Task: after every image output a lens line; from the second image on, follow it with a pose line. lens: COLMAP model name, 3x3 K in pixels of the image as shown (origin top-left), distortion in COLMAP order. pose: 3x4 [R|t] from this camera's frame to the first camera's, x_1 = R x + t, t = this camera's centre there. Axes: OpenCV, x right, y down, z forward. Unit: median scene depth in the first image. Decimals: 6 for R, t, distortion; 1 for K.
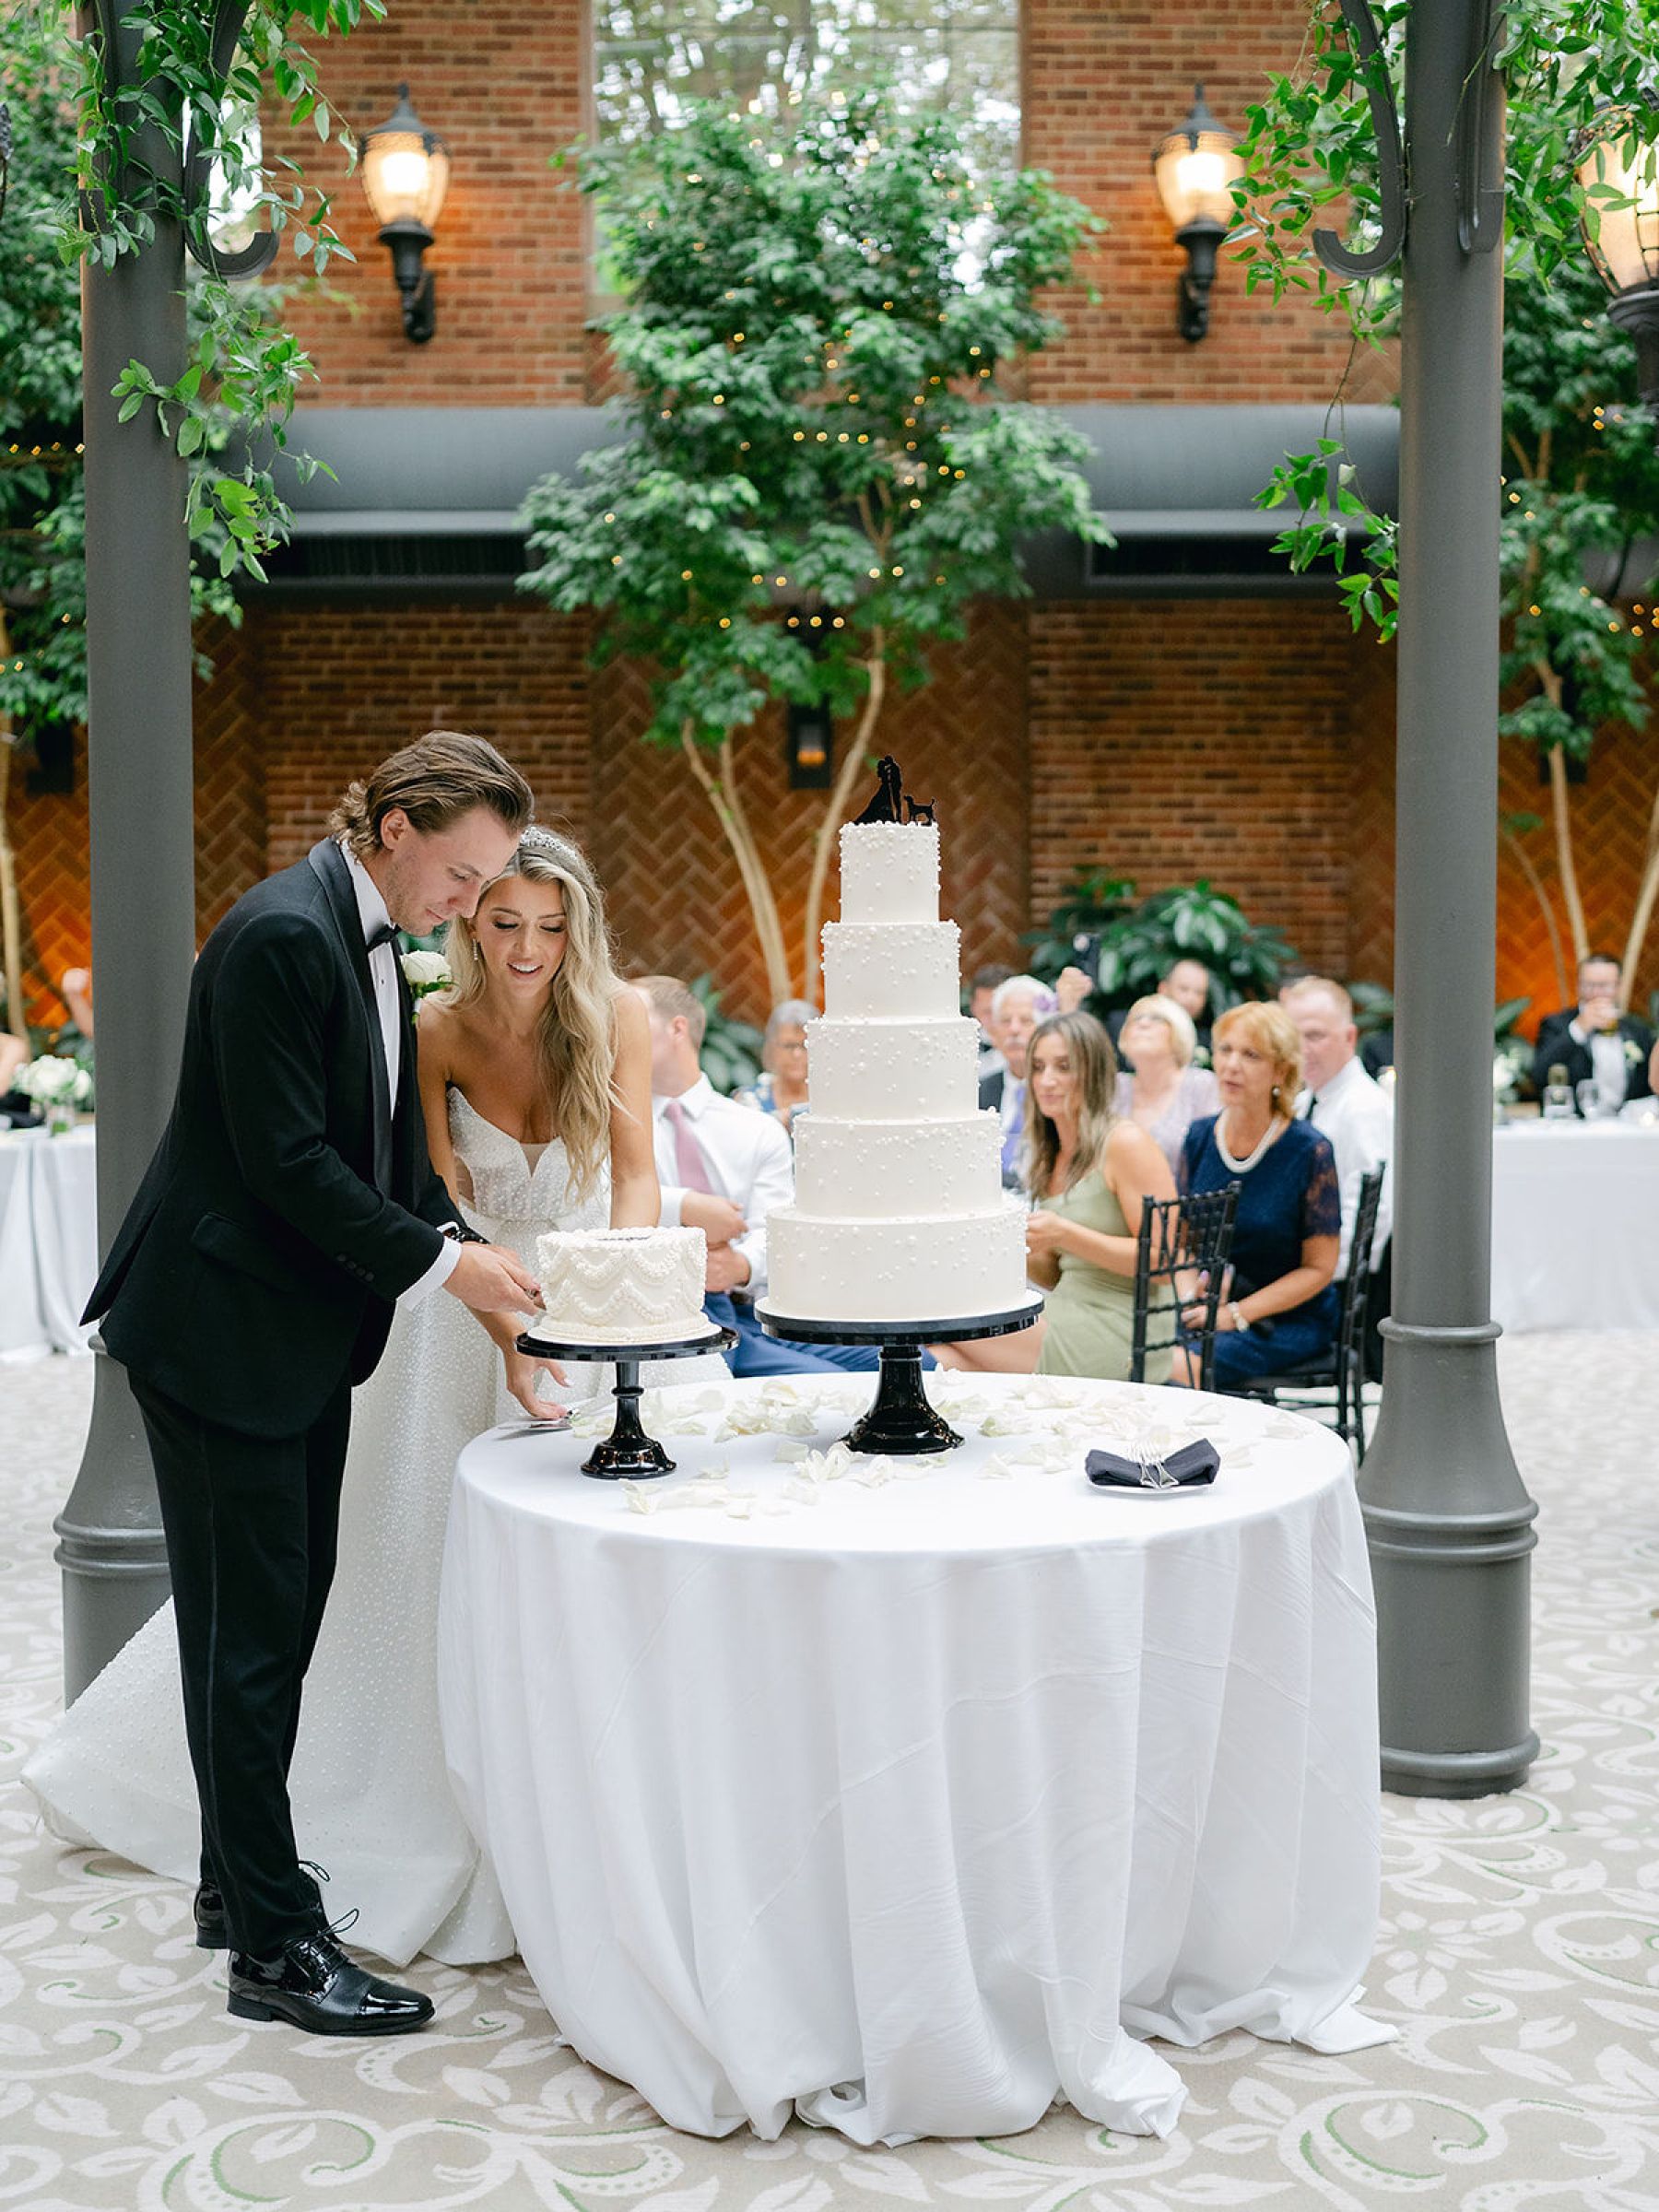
lens RADIAL K [[2355.4, 0, 829.5], [0, 2355.4, 1106.0], [0, 0, 1]] dist [-0.023045, 0.024795]
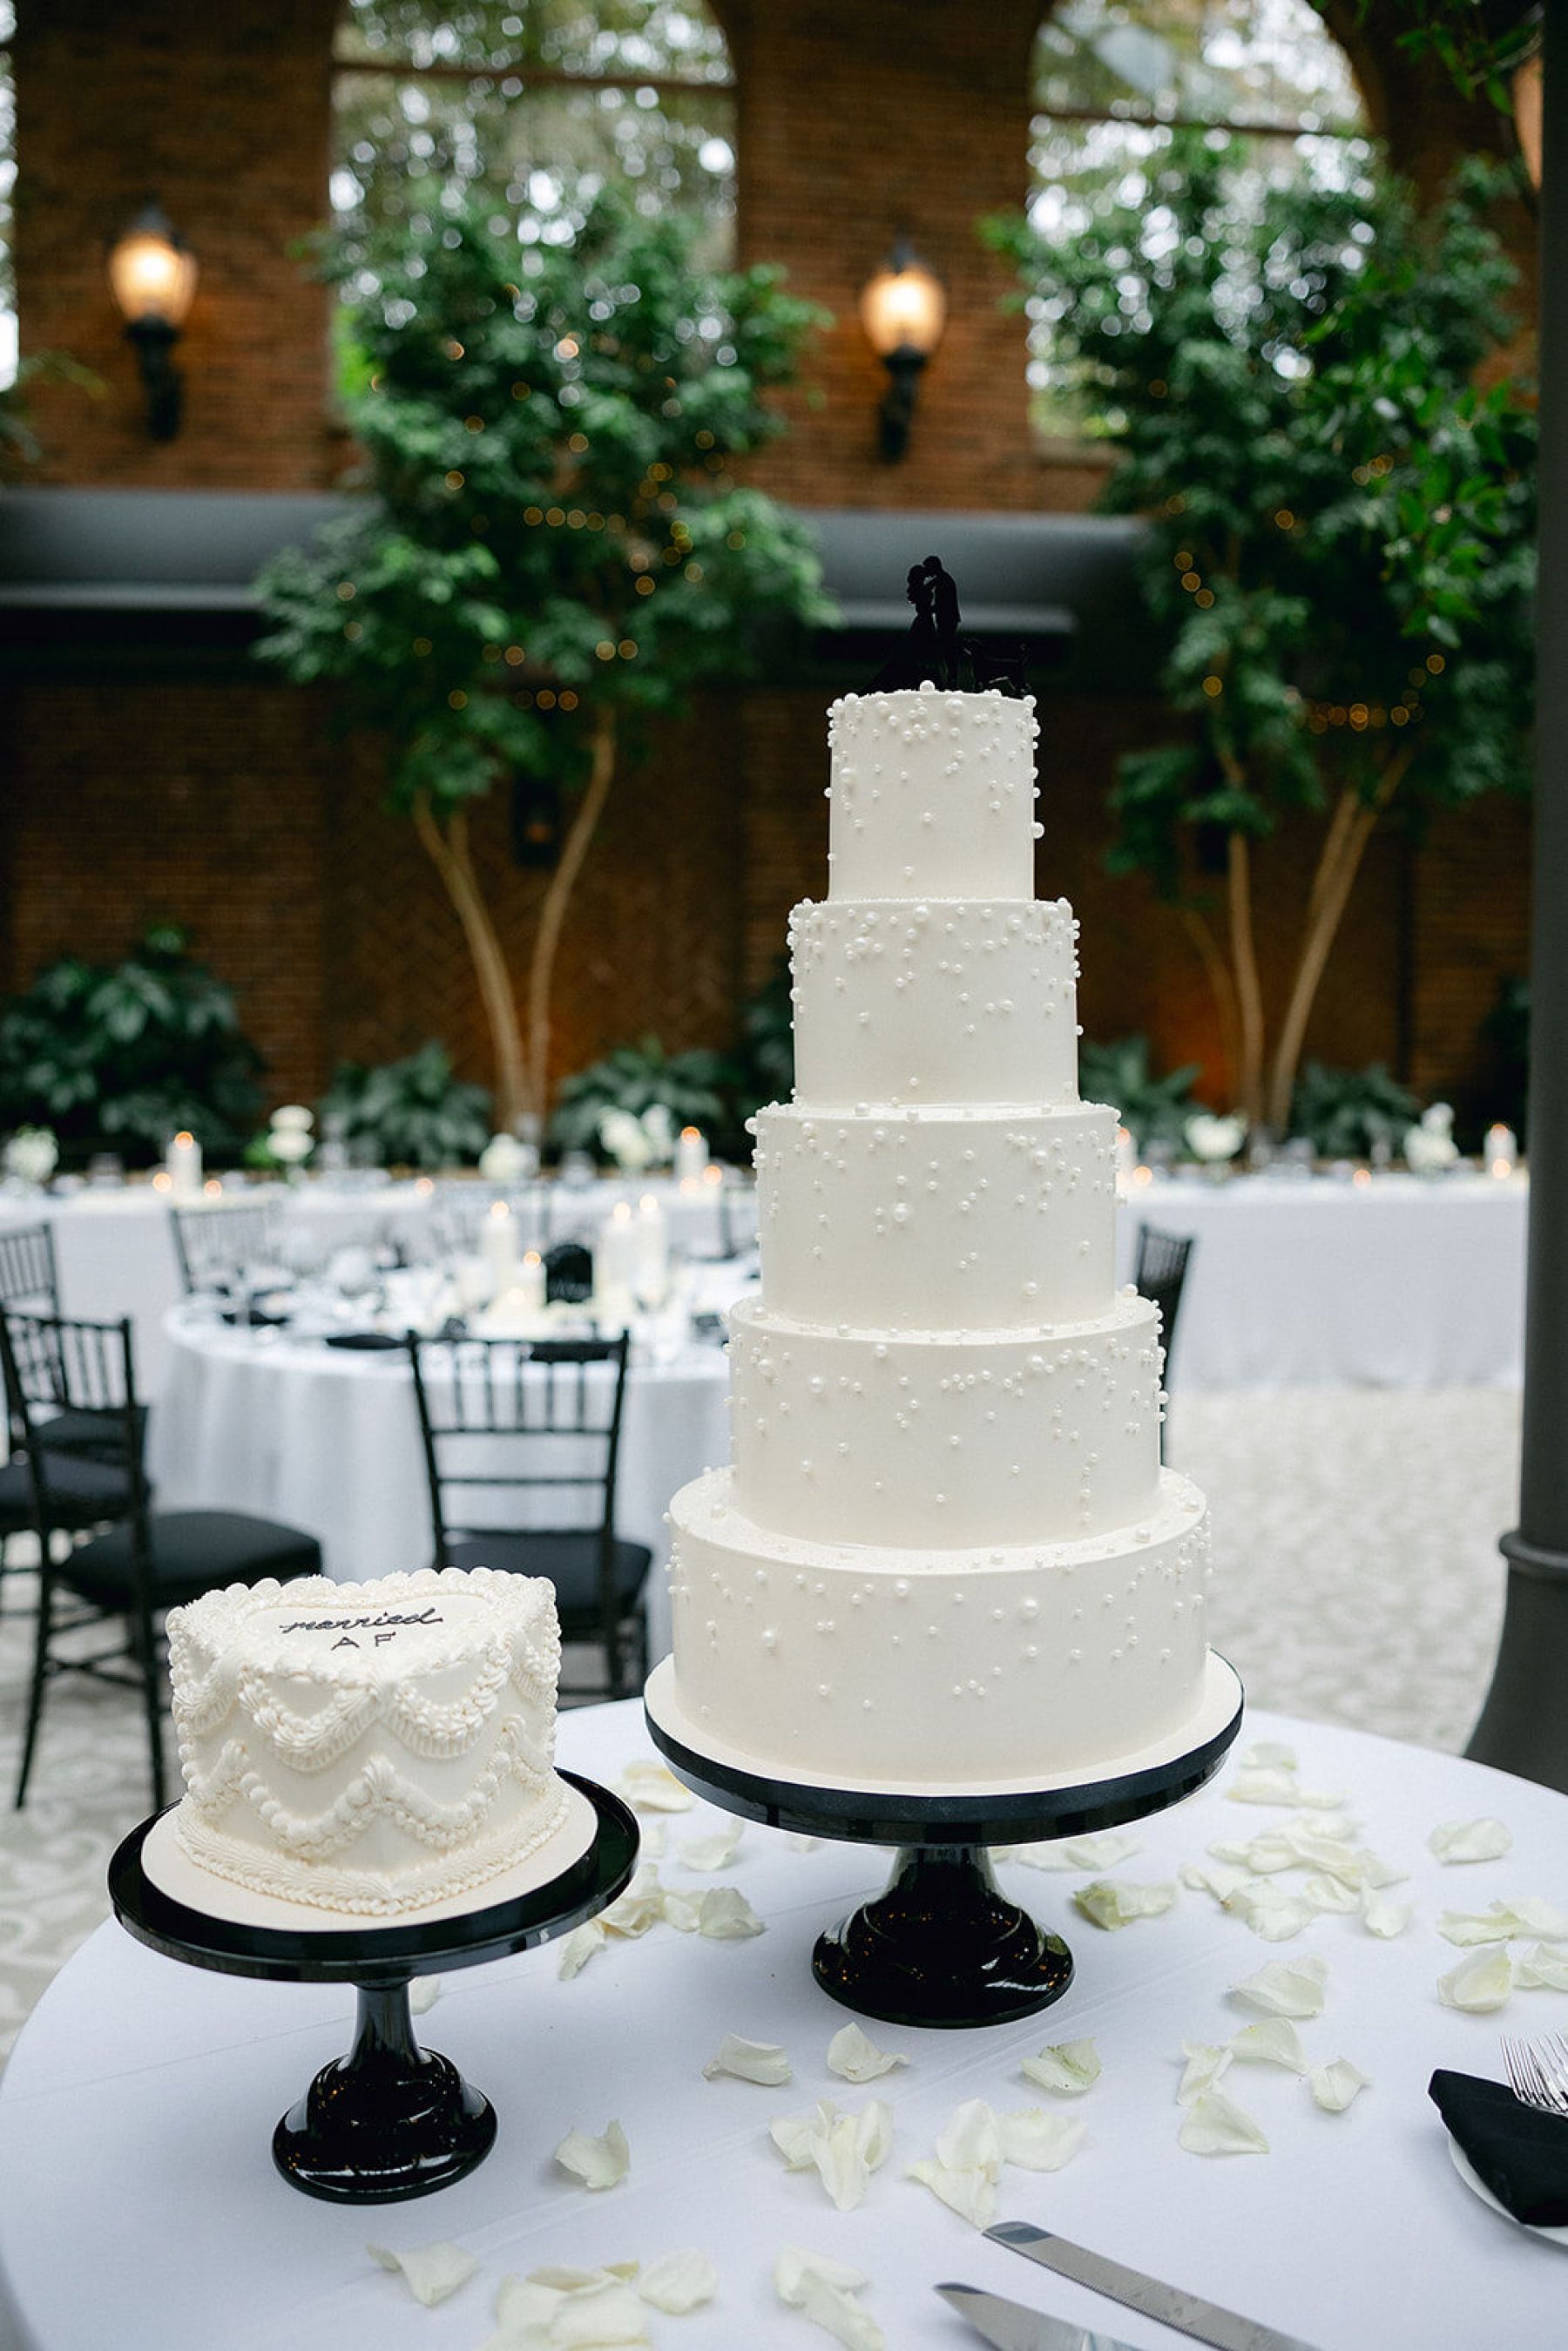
lens RADIAL K [[1860.4, 0, 791.3], [0, 1860.4, 1097.6], [0, 0, 1]] dist [-0.079890, -0.000955]
pose [[0.989734, -0.002194, 0.142904, -0.017121], [0.005940, 0.999650, -0.025796, -0.008735], [-0.142797, 0.026380, 0.989400, 0.190055]]
